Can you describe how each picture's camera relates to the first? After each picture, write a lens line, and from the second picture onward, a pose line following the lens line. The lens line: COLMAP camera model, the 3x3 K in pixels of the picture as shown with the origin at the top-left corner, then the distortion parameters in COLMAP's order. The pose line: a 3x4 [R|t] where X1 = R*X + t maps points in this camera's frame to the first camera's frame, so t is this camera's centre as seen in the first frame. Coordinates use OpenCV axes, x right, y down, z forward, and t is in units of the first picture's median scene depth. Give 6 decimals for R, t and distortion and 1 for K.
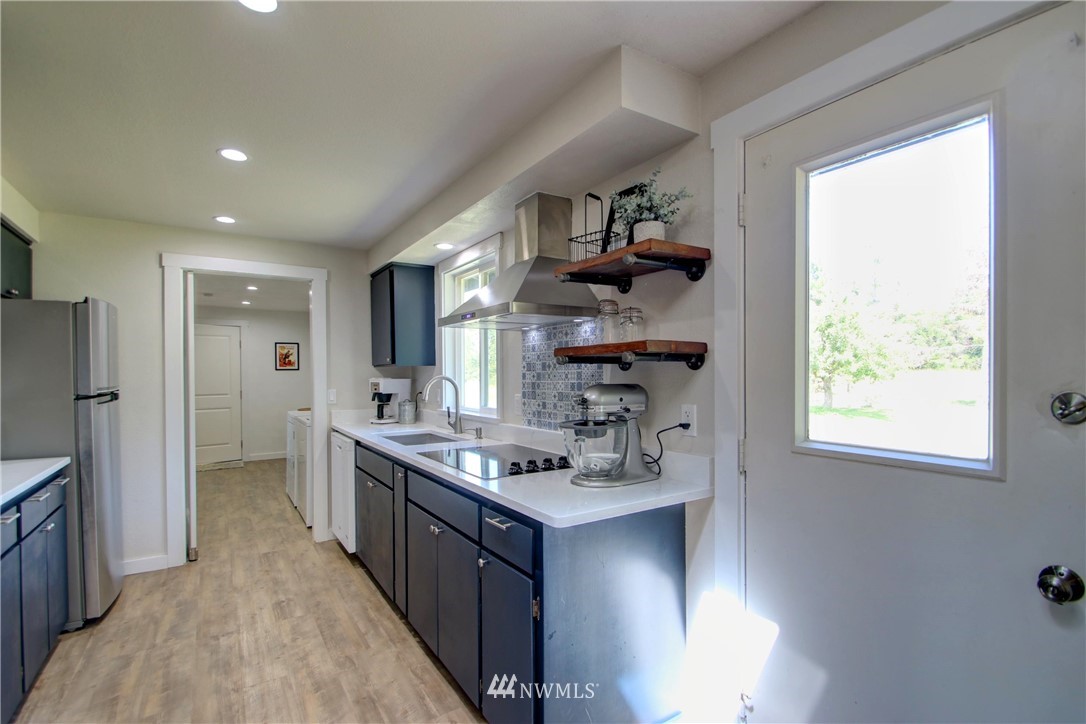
lens RADIAL K [[506.3, 0, 545.1], [0, 506.3, 376.5], [0, 0, 1]] dist [-0.000931, -0.003347]
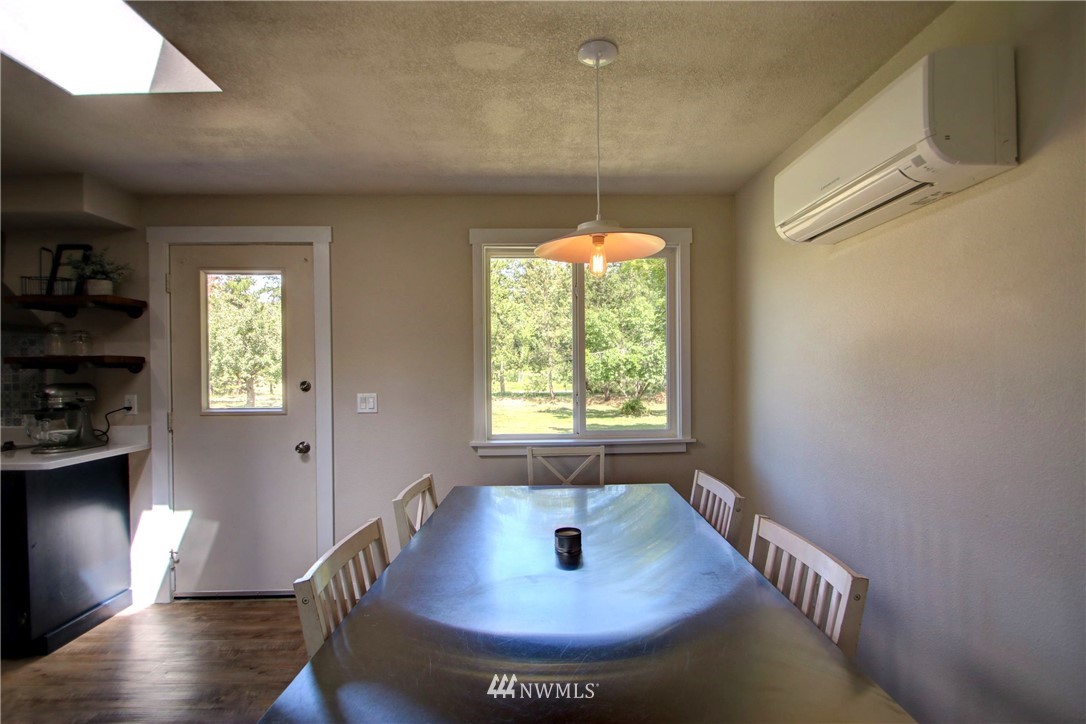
lens RADIAL K [[506.3, 0, 540.7], [0, 506.3, 372.2], [0, 0, 1]] dist [-0.000931, -0.003347]
pose [[0.518488, -0.003616, 0.855077, -0.412457], [0.012728, 0.999913, -0.003490, 0.005836], [-0.854990, 0.012693, 0.518489, -0.943502]]
